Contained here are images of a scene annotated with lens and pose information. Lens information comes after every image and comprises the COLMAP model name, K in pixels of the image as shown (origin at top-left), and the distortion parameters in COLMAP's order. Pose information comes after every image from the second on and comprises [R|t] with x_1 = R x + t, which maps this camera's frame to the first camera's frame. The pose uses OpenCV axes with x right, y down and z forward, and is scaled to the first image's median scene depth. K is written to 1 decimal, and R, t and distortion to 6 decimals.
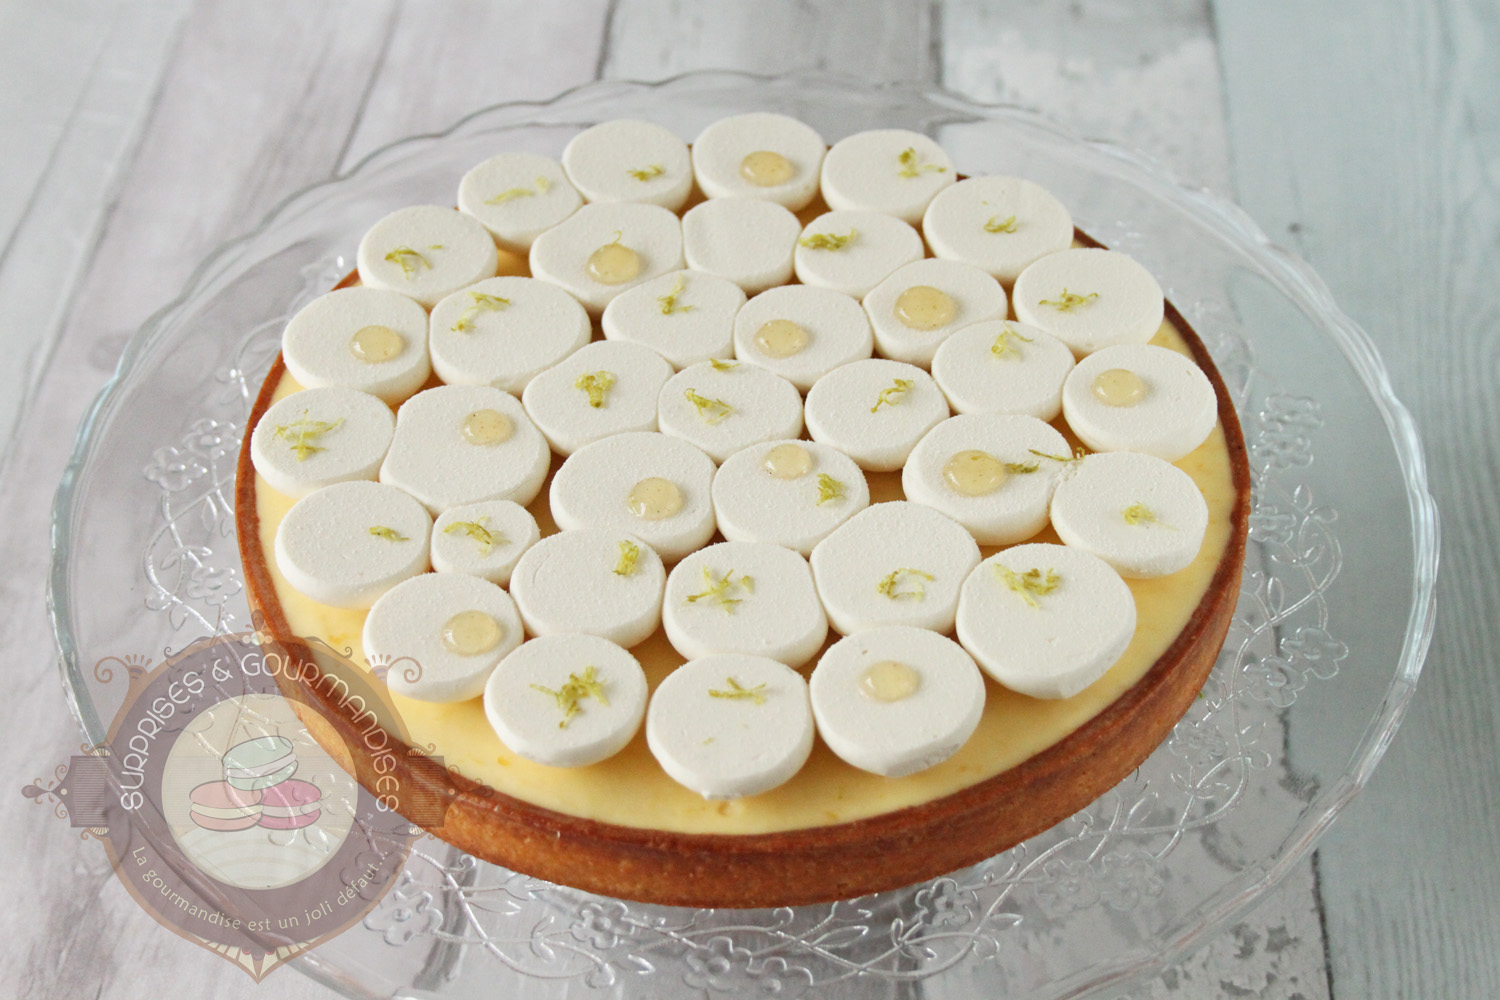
lens RADIAL K [[2650.0, 0, 750.0], [0, 2650.0, 500.0], [0, 0, 1]] dist [0.030398, 0.068976]
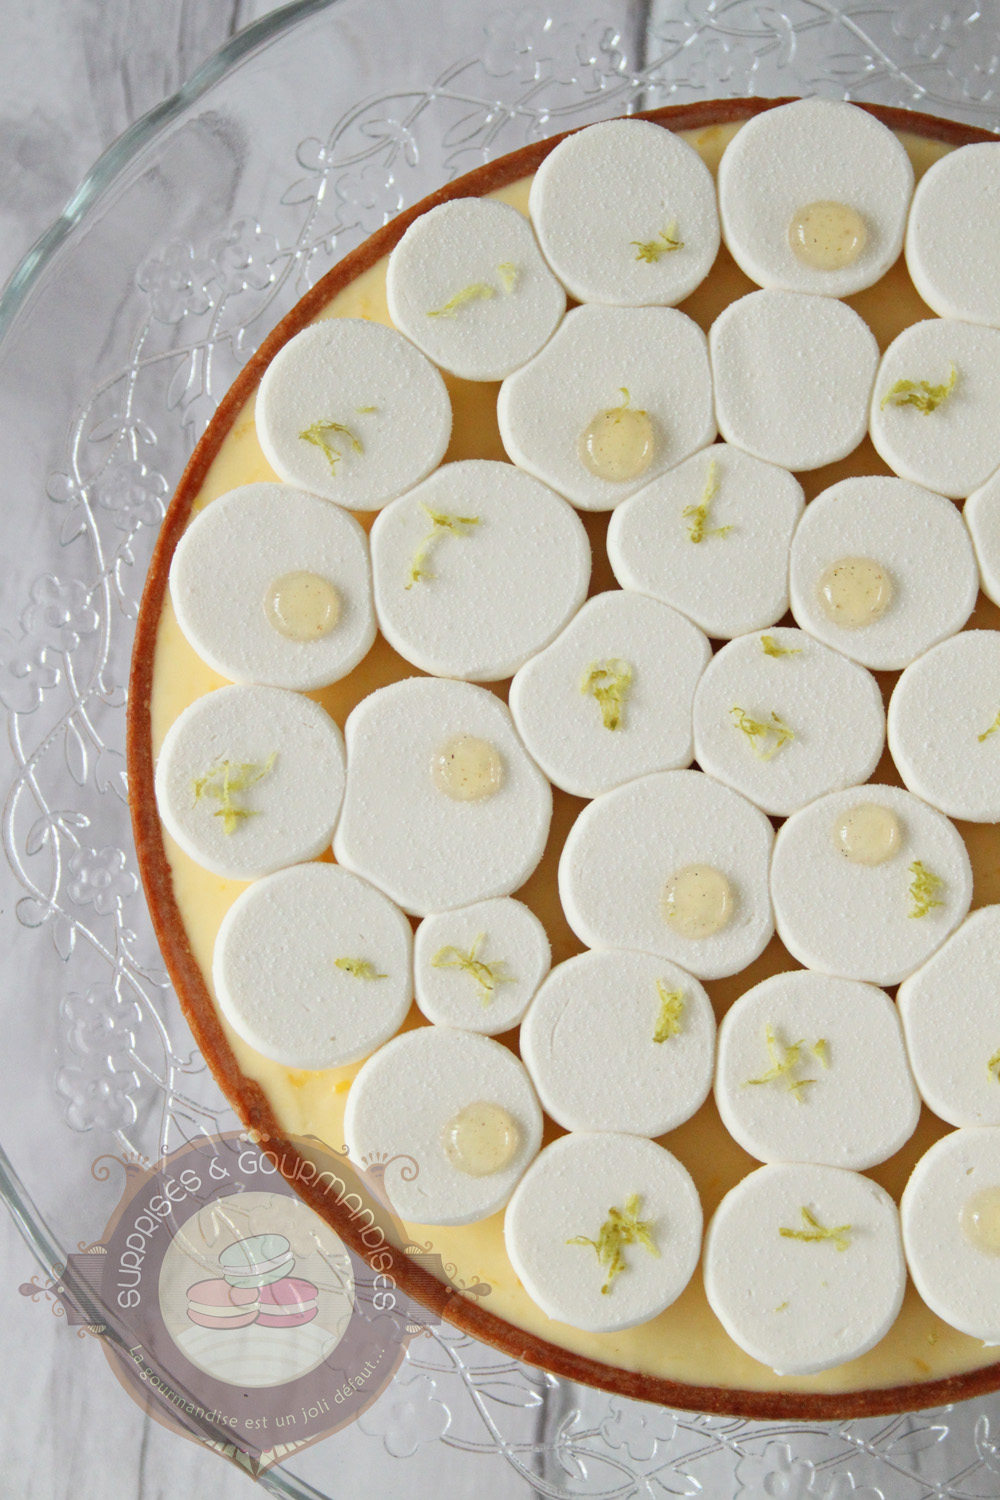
lens RADIAL K [[3727.4, 0, 500.0], [0, 3727.4, 750.0], [0, 0, 1]] dist [0.088551, 0.187781]
pose [[0.998731, -0.011310, 0.049068, -0.143844], [-0.021711, 0.782506, 0.622264, -0.697540], [-0.045434, -0.622540, 0.781268, 0.177318]]
